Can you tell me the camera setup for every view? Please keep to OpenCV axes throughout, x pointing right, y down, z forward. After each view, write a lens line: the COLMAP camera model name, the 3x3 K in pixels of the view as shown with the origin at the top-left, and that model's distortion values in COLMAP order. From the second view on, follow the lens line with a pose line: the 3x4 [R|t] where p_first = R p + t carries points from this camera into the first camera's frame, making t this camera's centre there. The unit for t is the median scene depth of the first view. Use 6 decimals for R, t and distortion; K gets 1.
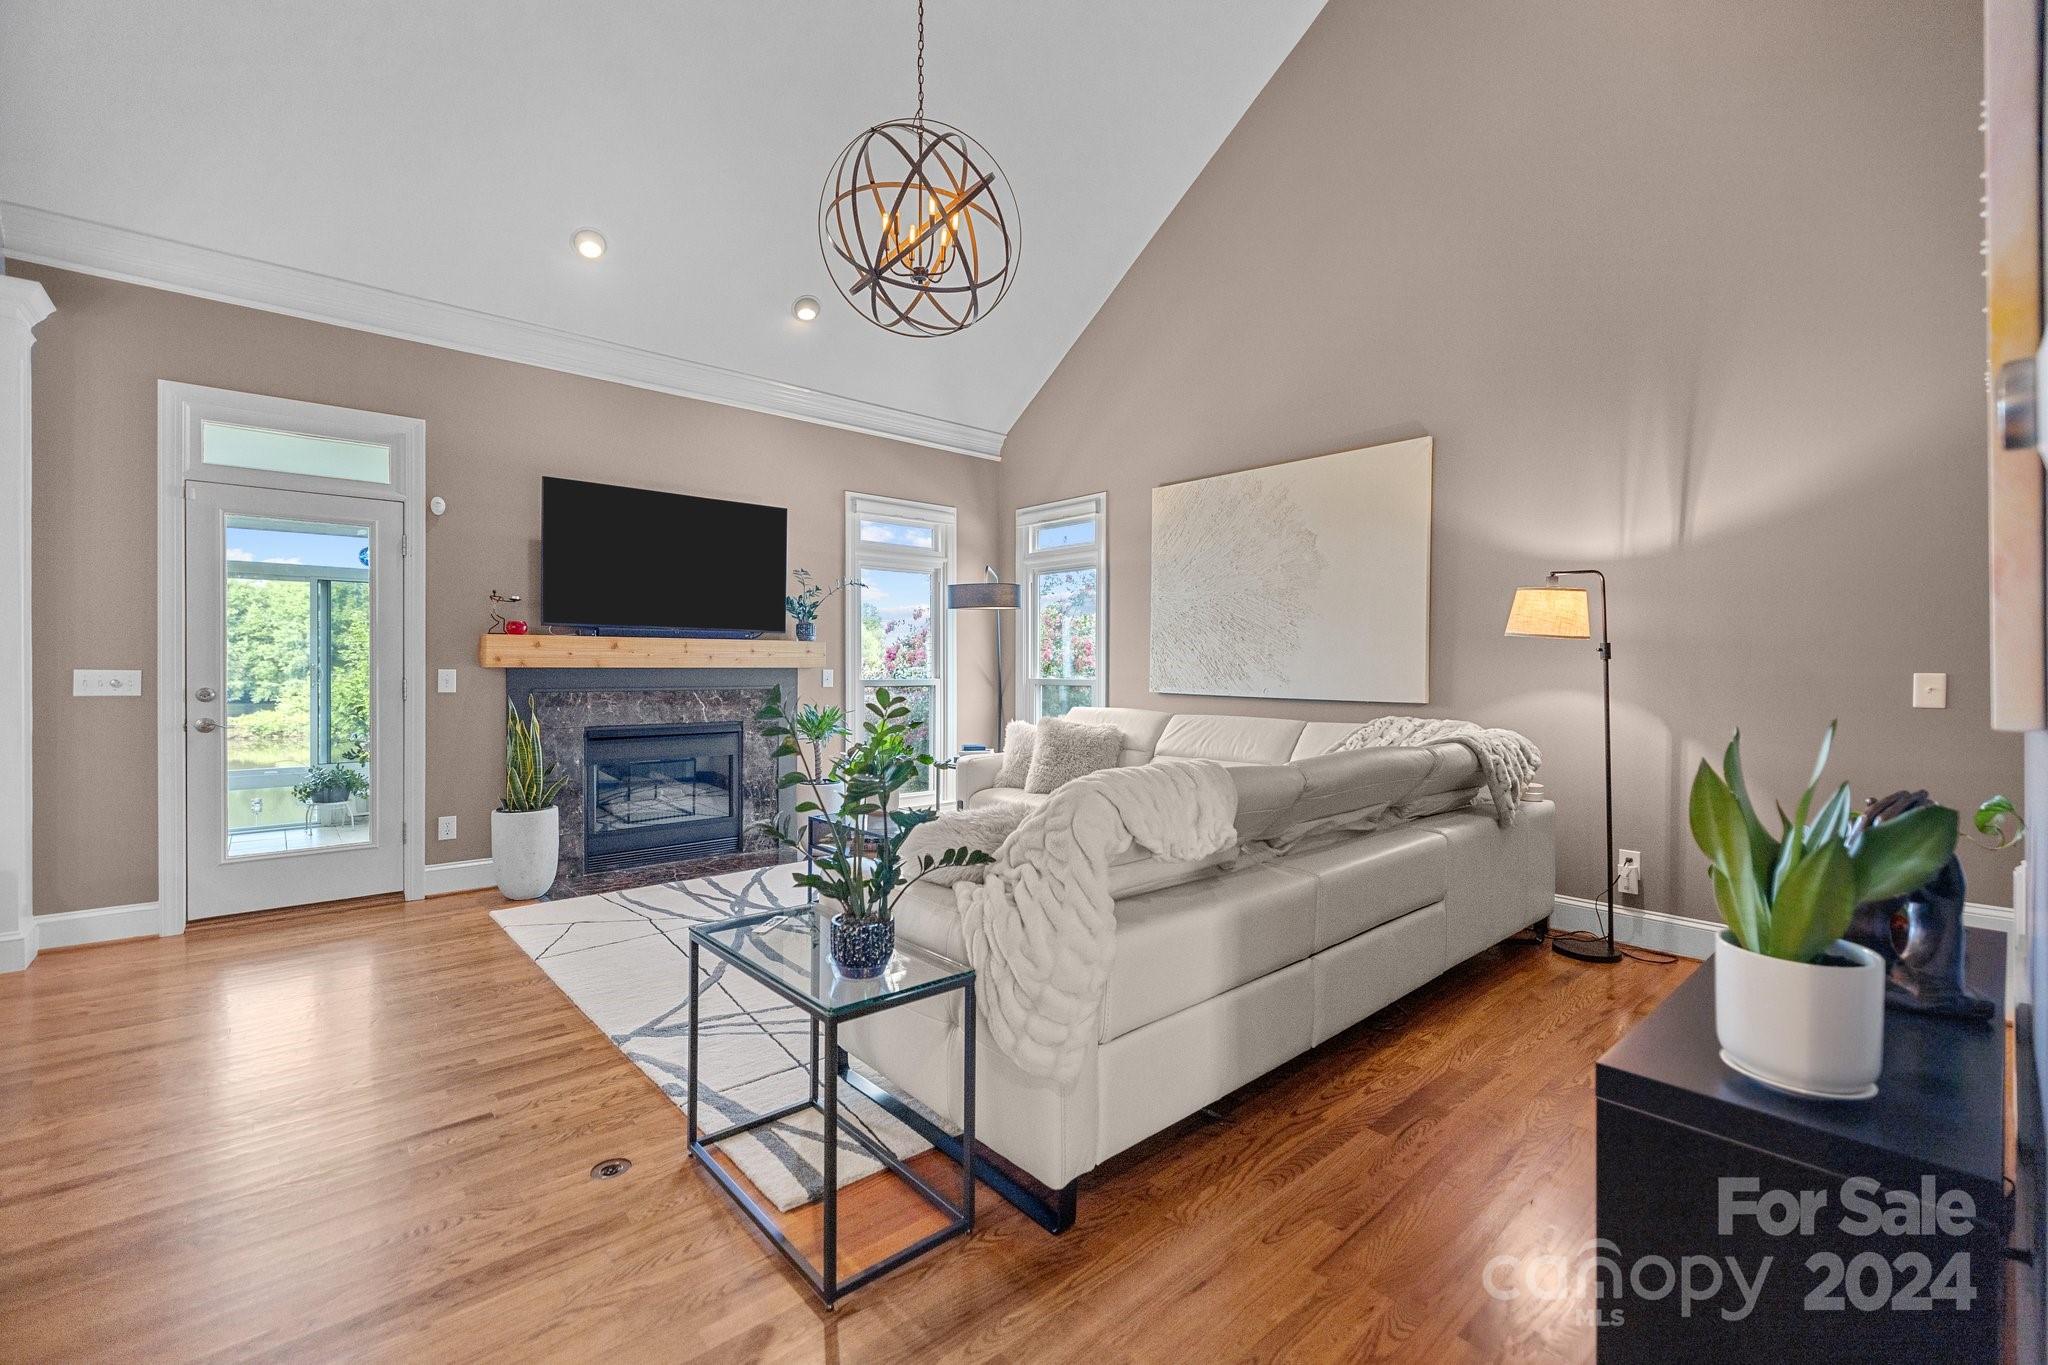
lens RADIAL K [[863.6, 0, 1012.5], [0, 863.6, 672.2], [0, 0, 1]] dist [-0.000172, -0.000157]
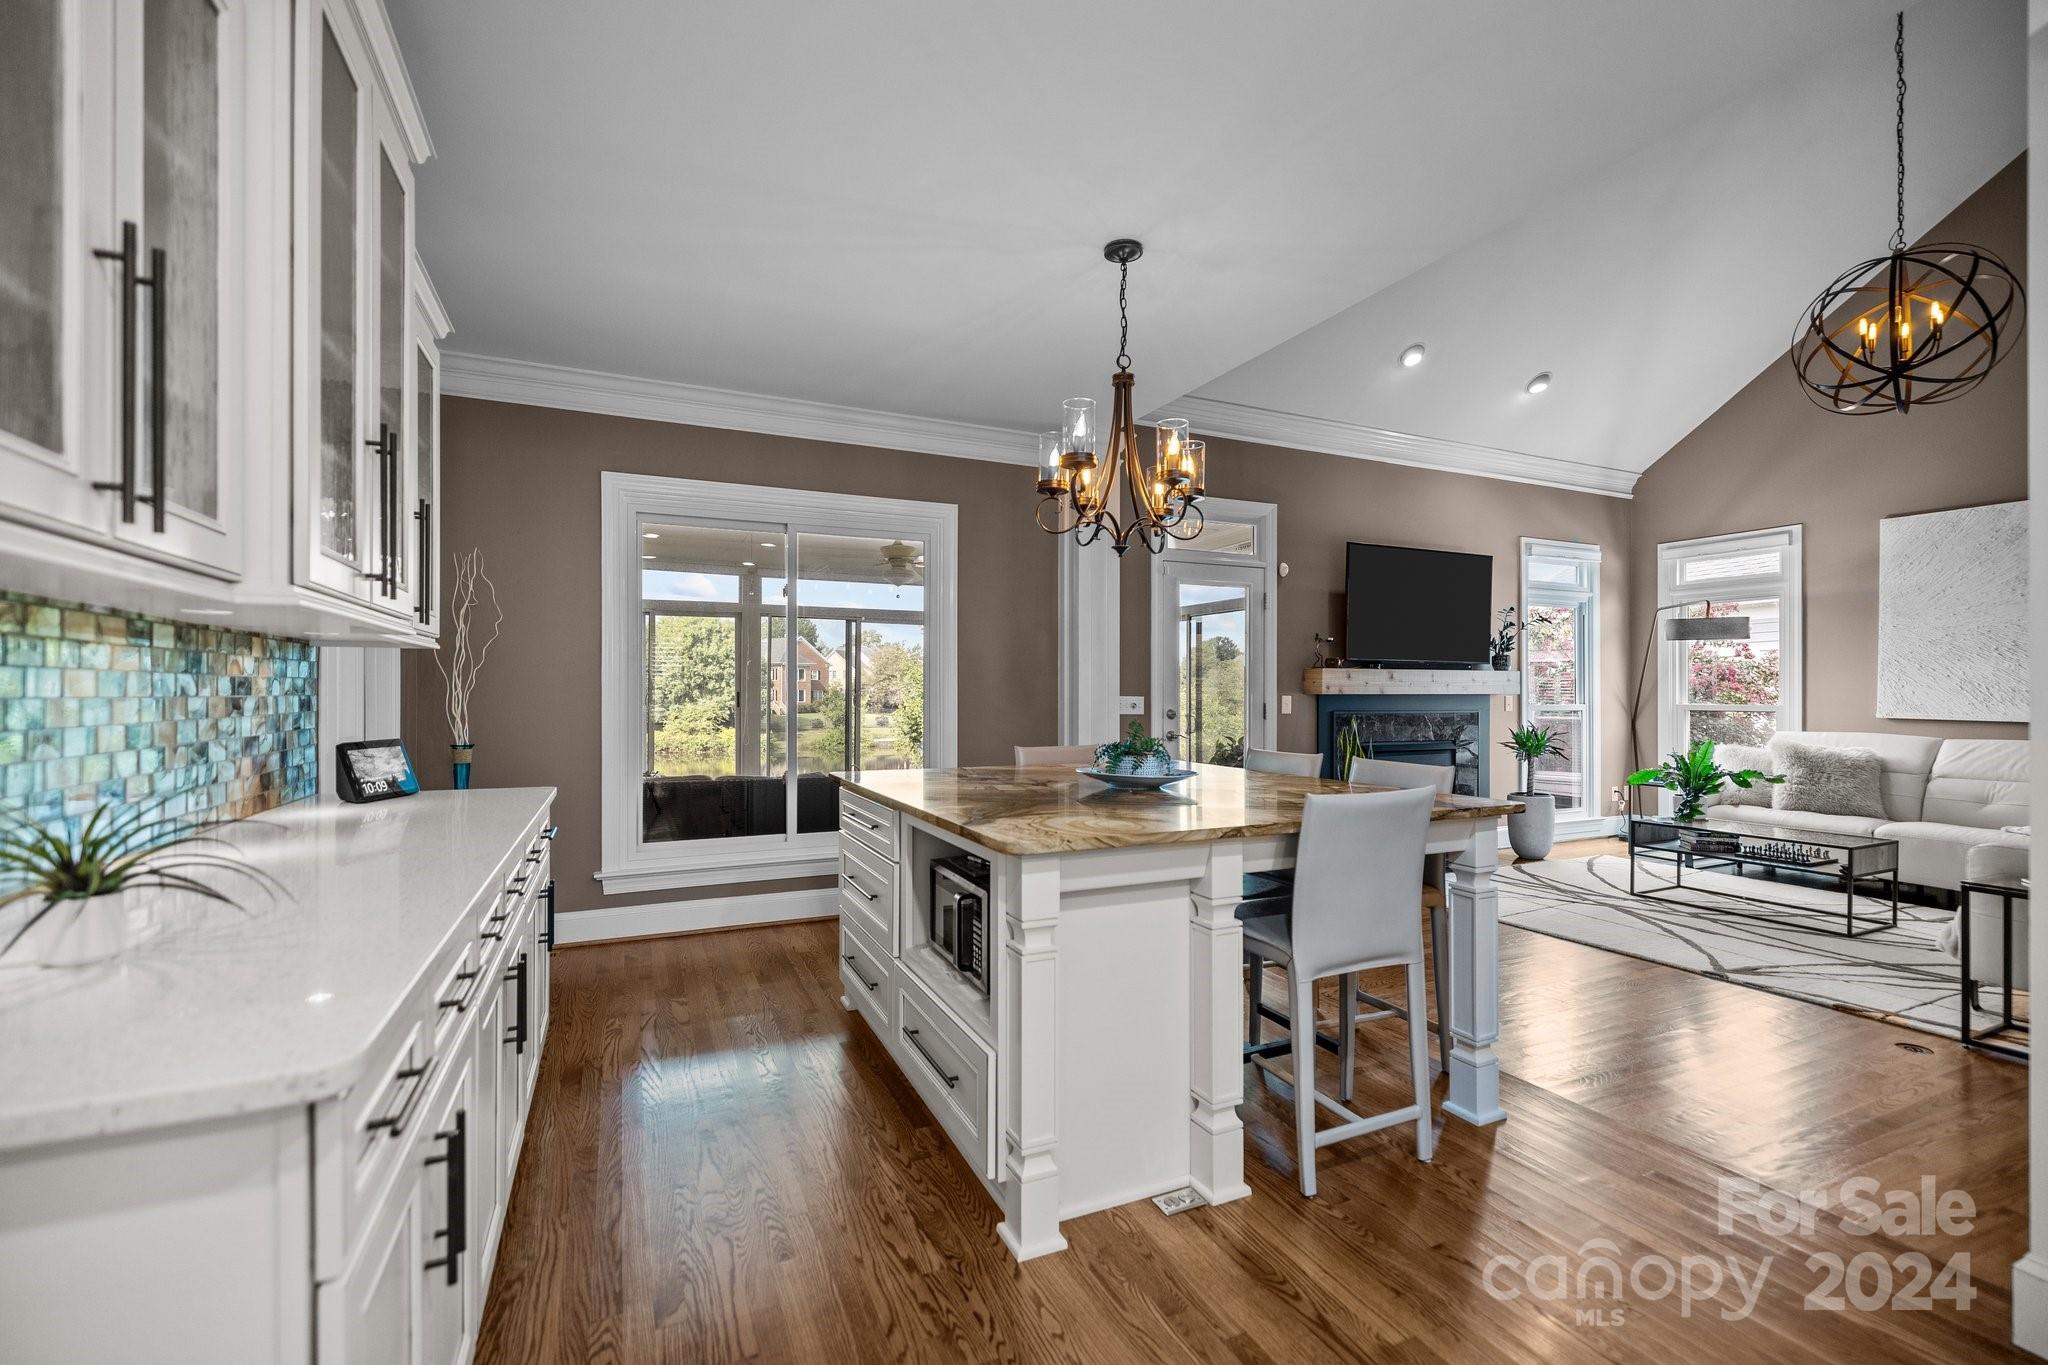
lens RADIAL K [[867.7, 0, 1012.1], [0, 867.7, 688.2], [0, 0, 1]] dist [-0.000418, -0.000275]
pose [[0.957342, -0.003698, -0.288935, -0.672435], [0.000171, 0.999925, -0.012232, 0.001566], [0.288959, 0.011661, 0.957271, -0.363977]]
